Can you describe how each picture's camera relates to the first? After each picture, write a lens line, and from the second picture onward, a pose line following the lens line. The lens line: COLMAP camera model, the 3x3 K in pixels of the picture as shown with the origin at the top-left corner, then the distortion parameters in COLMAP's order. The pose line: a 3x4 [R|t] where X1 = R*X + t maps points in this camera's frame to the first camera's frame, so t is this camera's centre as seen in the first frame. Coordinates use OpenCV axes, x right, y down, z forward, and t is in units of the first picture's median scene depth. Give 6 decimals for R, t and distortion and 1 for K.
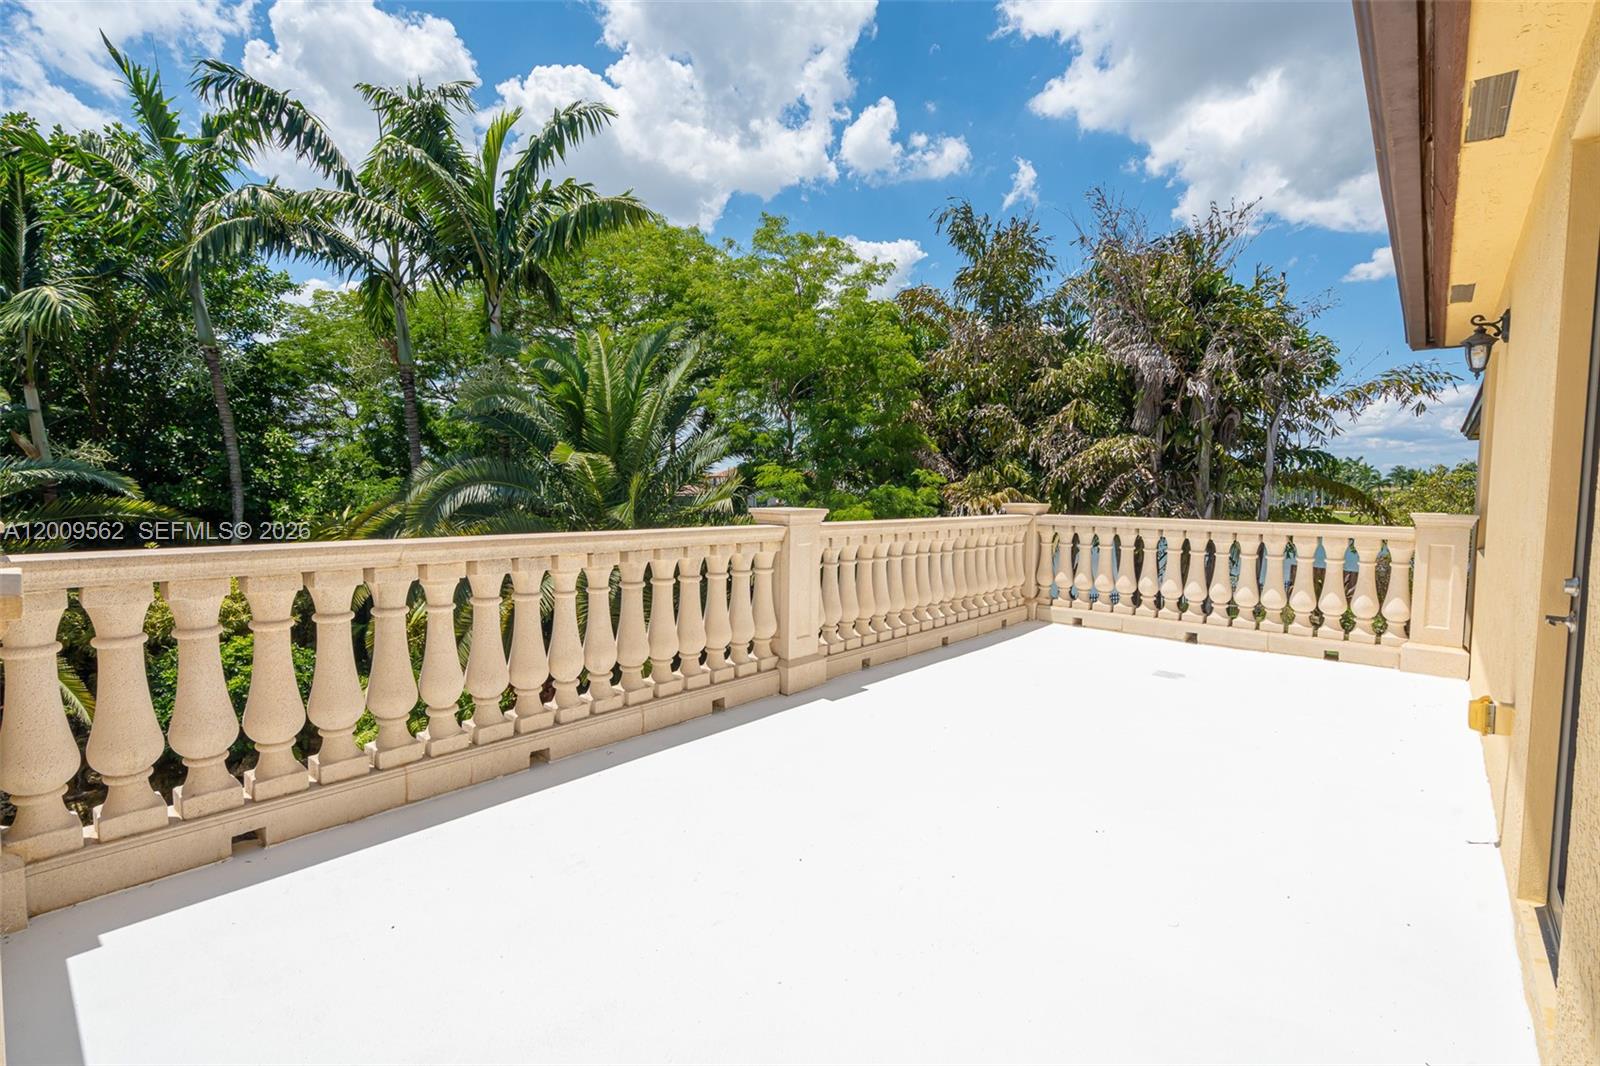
lens RADIAL K [[724.4, 0, 800.8], [0, 724.4, 534.9], [0, 0, 1]] dist [0.001050, 0.000187]
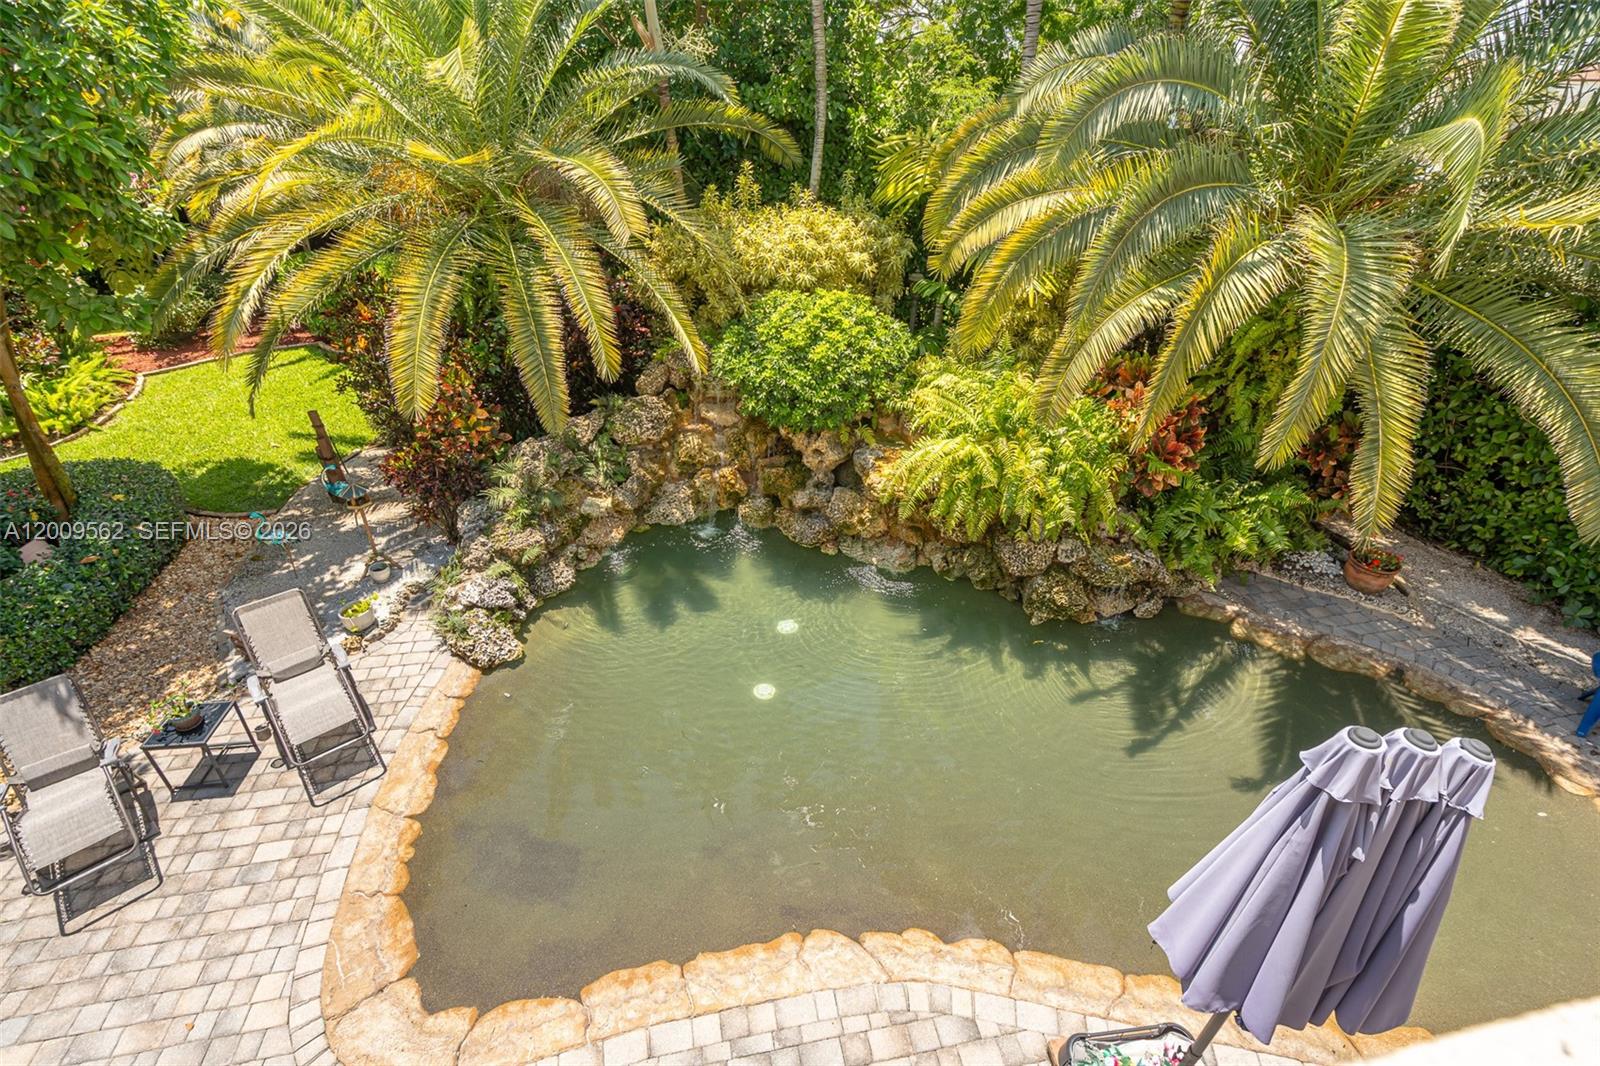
lens RADIAL K [[724.4, 0, 798.3], [0, 724.4, 533.4], [0, 0, 1]] dist [0.001050, 0.000187]
pose [[0.795066, 0.318708, -0.516038, -0.237582], [-0.043420, 0.878539, 0.475693, -0.014071], [0.604967, -0.355801, 0.712335, 0.239920]]
